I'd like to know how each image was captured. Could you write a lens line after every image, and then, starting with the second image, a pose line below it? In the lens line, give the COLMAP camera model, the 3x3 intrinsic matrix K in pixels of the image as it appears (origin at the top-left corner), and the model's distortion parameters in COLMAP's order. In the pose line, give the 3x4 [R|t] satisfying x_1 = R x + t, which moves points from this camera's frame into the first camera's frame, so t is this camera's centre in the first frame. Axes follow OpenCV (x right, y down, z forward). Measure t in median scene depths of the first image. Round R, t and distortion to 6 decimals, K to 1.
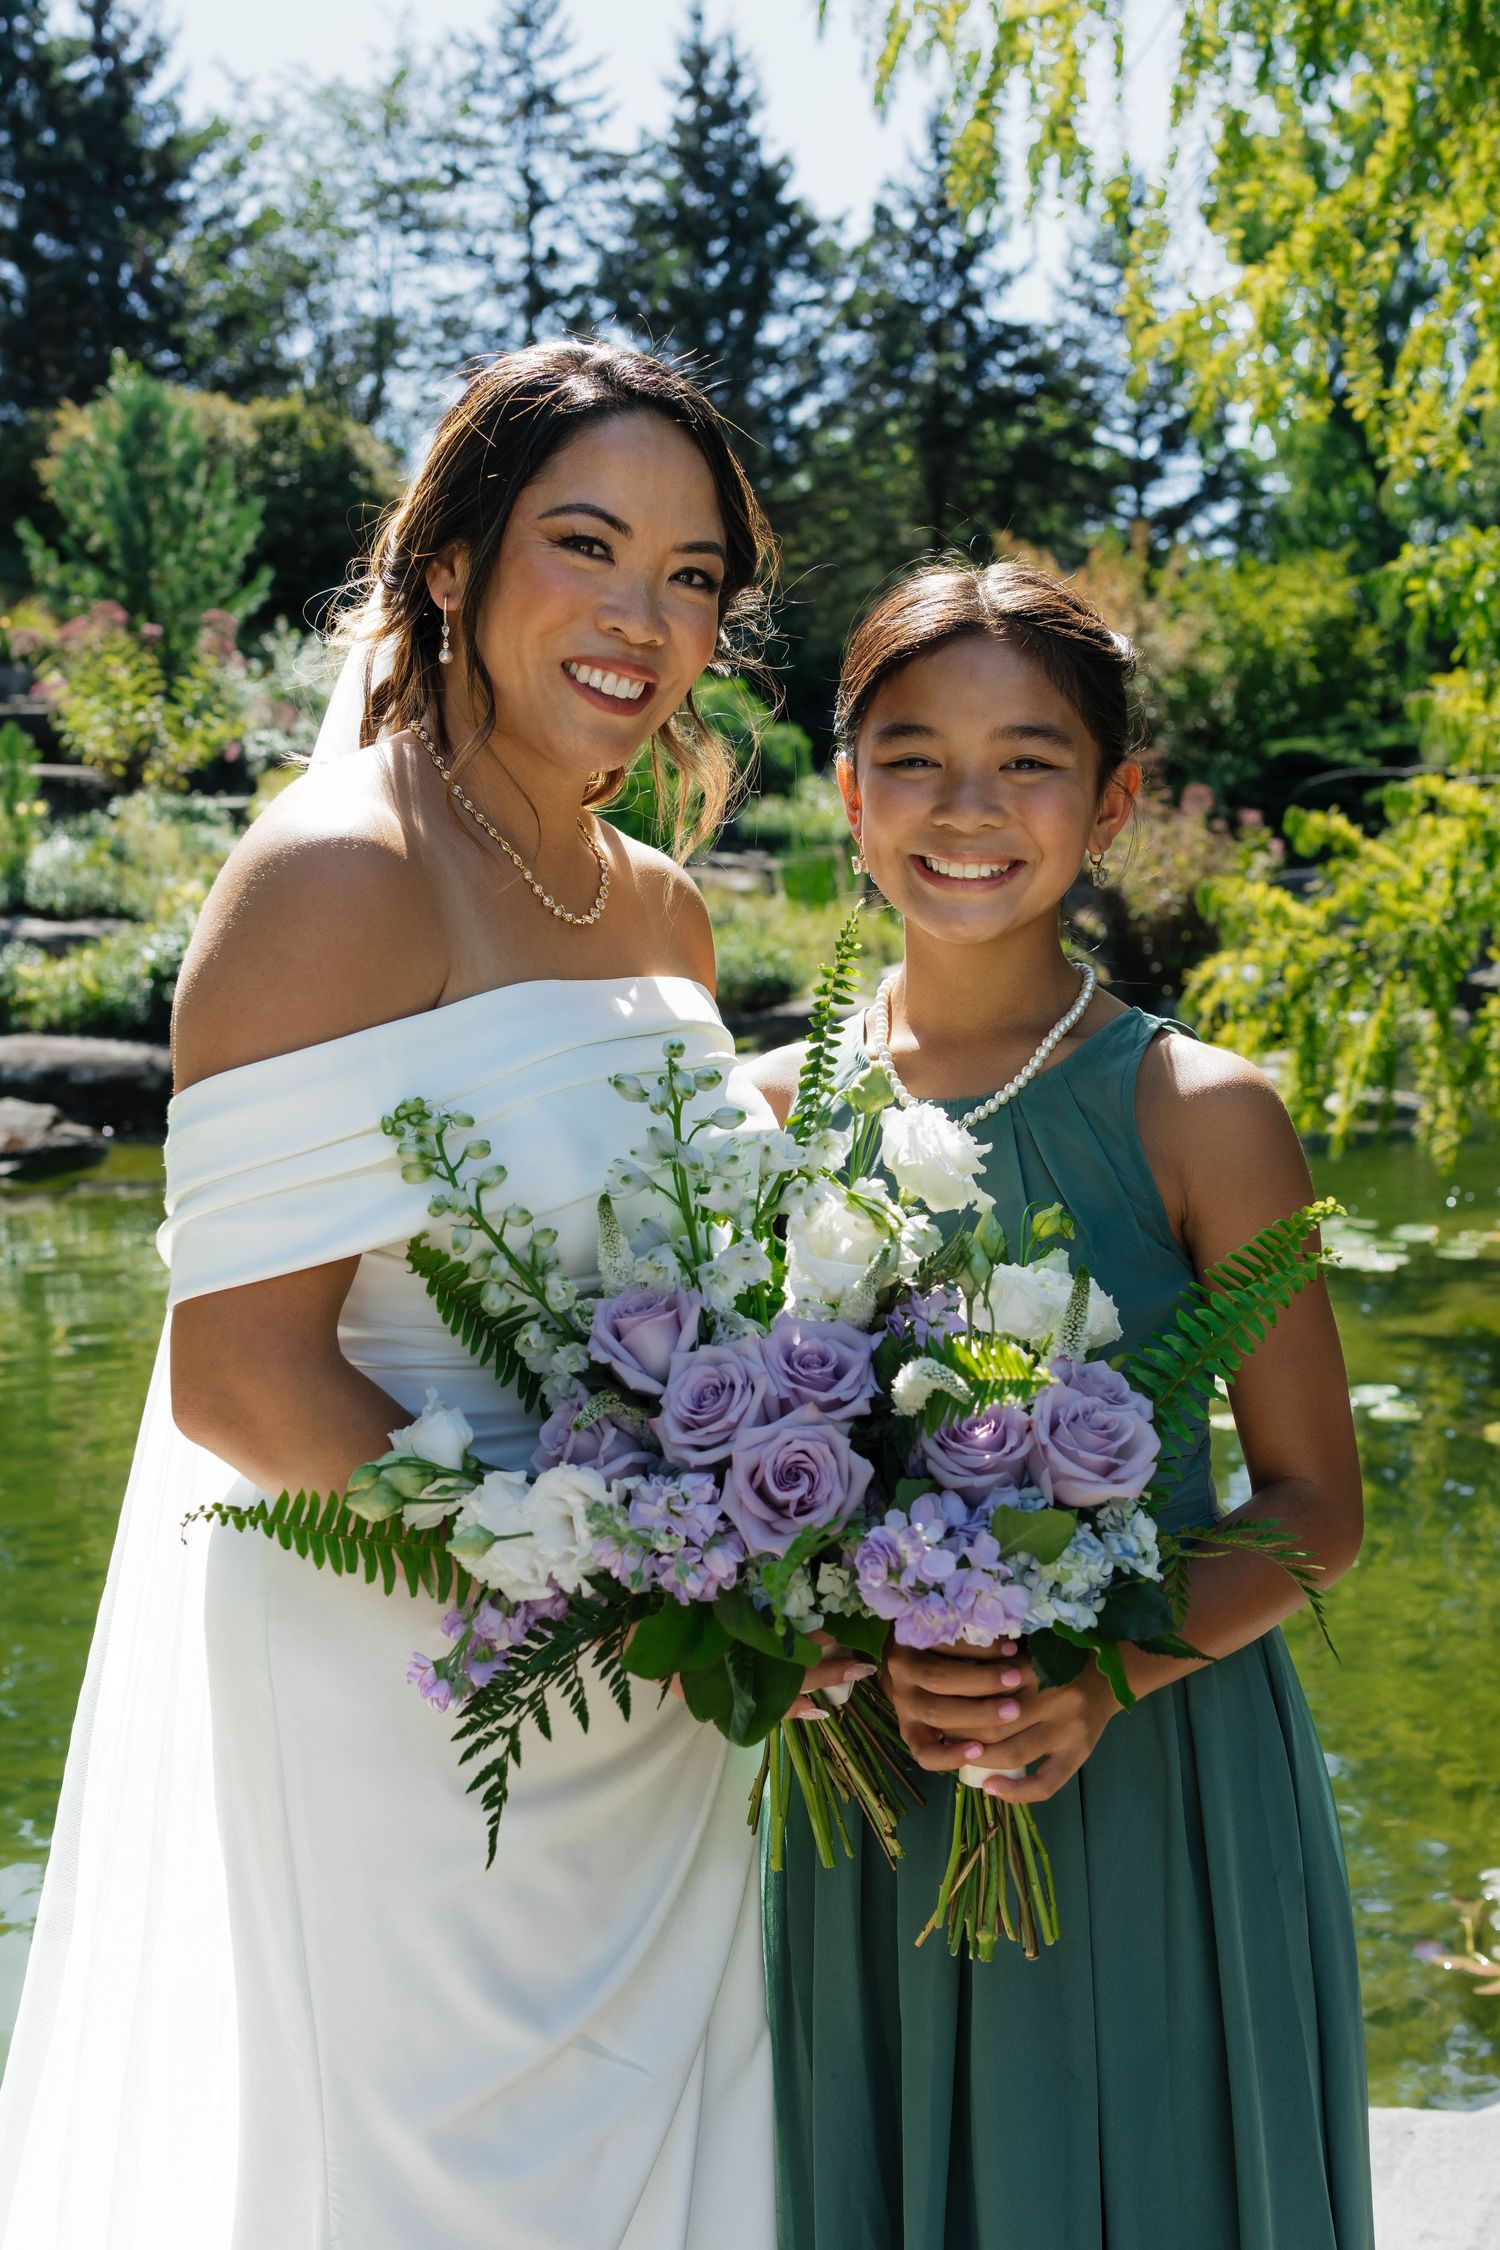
lens RADIAL K [[2462.4, 0, 750.0], [0, 2462.4, 1125.0], [0, 0, 1]] dist [-0.048365, 0.017438]
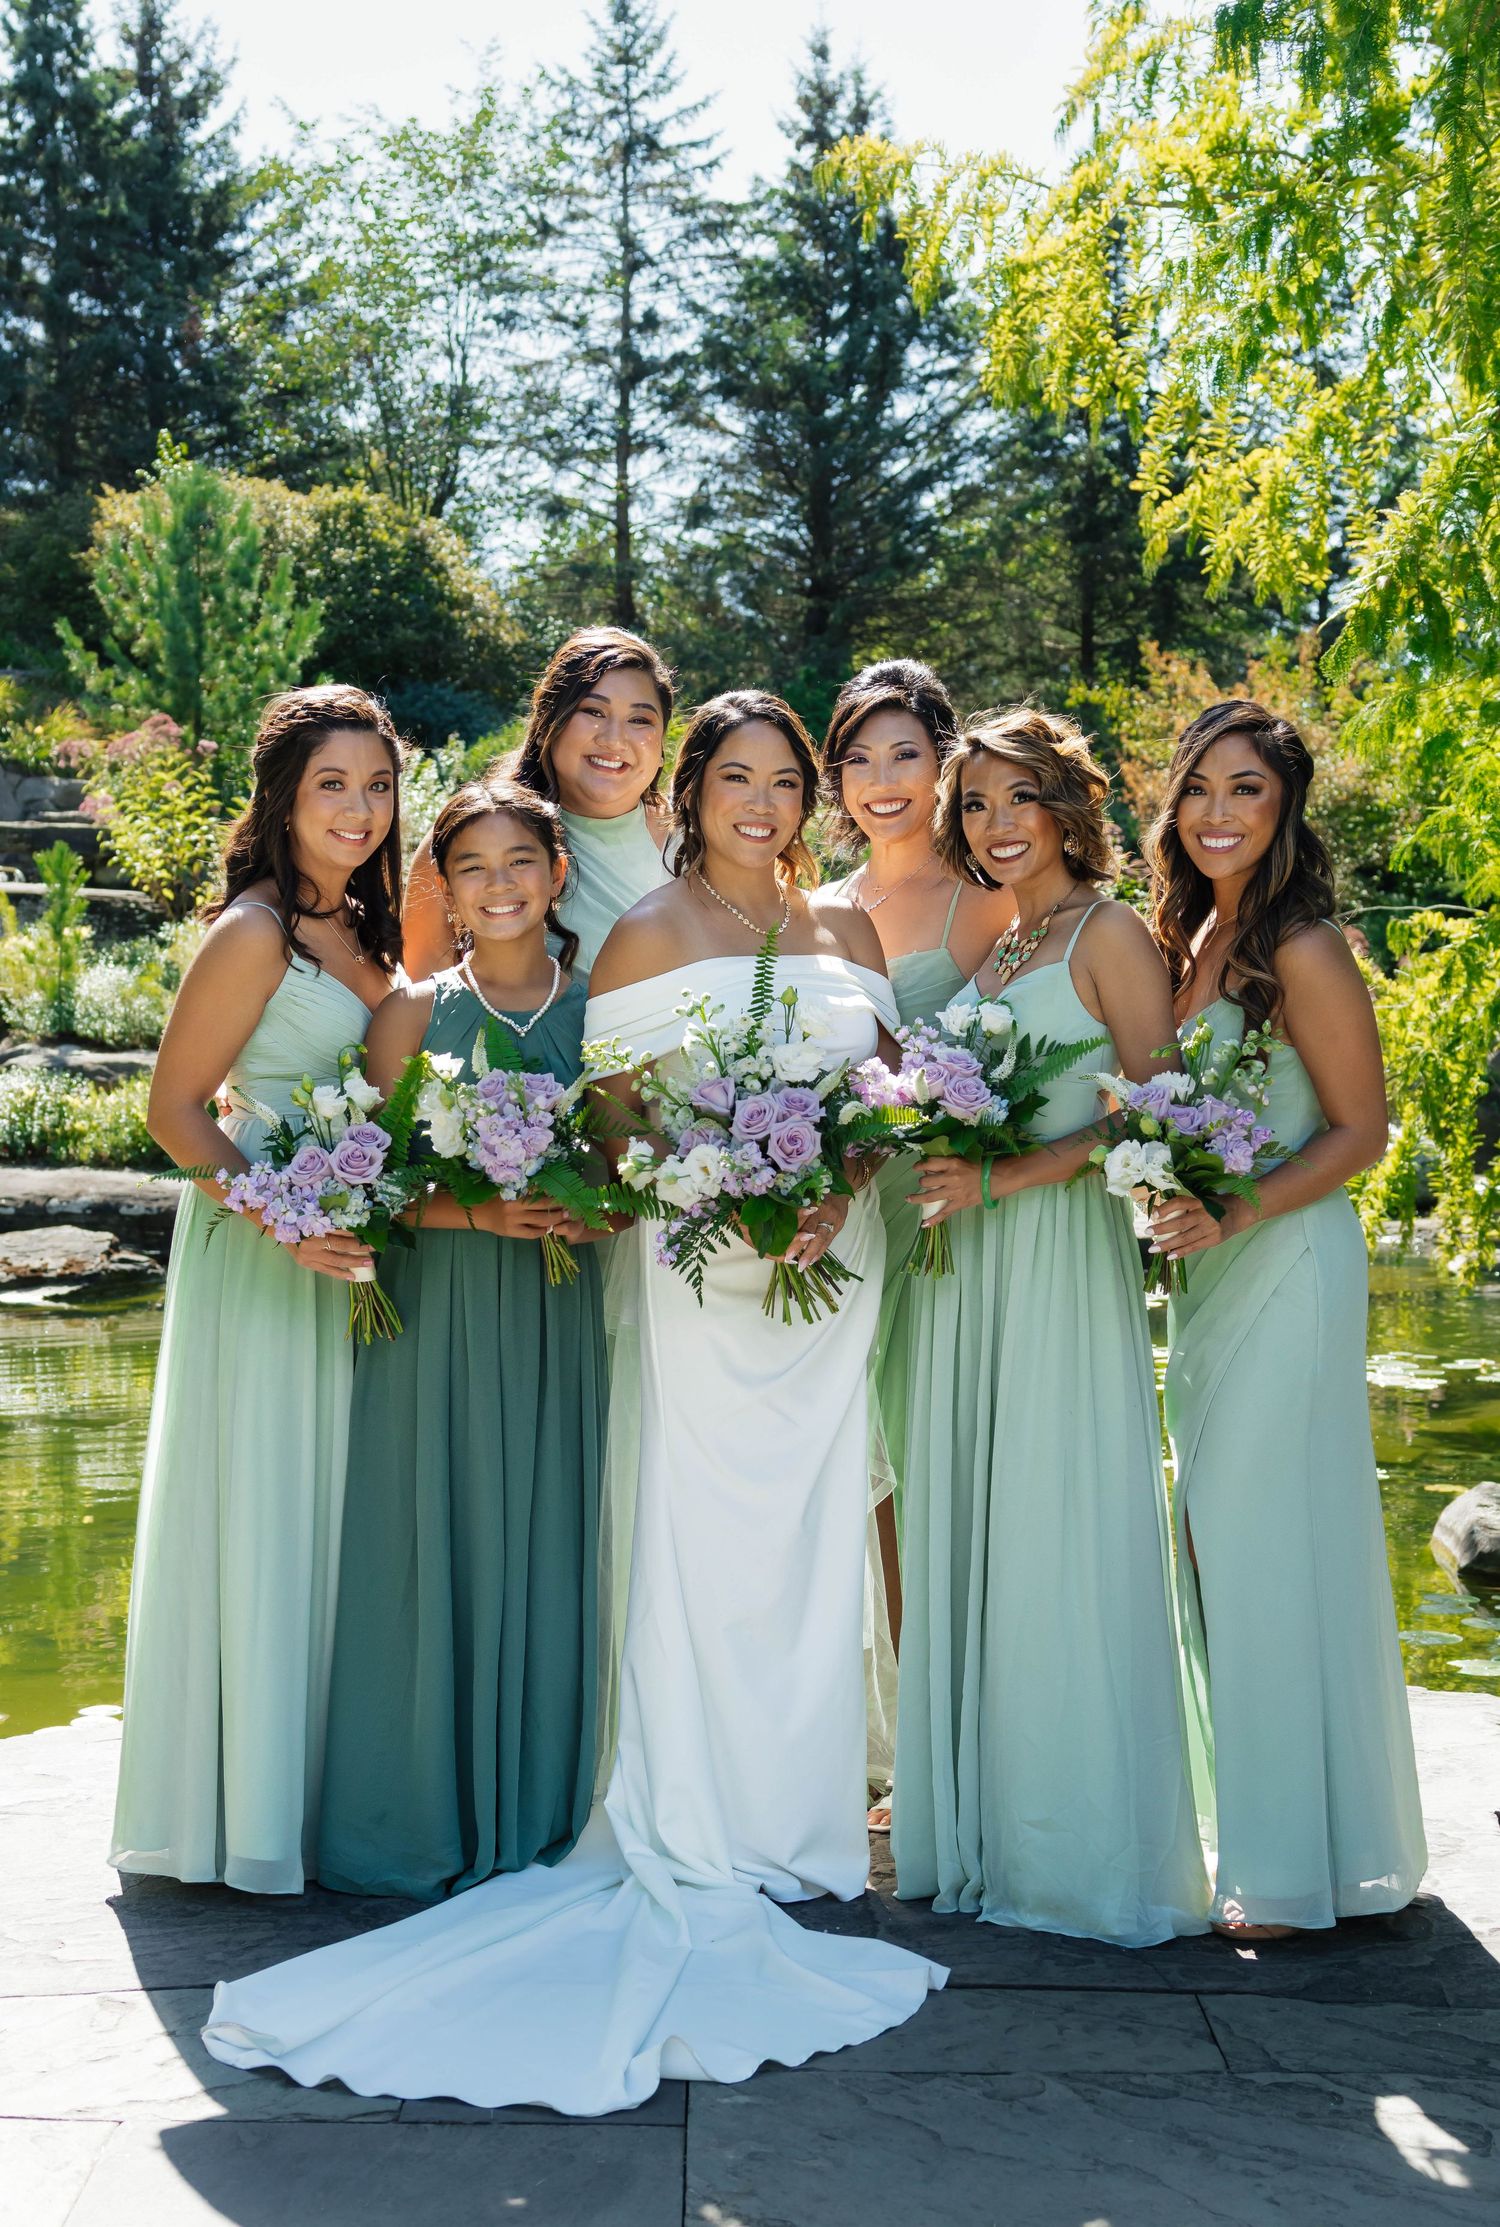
lens RADIAL K [[3183.3, 0, 727.9], [0, 3183.3, 1143.7], [0, 0, 1]] dist [0.028704, -0.011933]
pose [[0.998432, 0.018880, -0.052691, 0.013266], [-0.022481, 0.997390, -0.068607, 0.018460], [0.051258, 0.069684, 0.996251, -0.122720]]
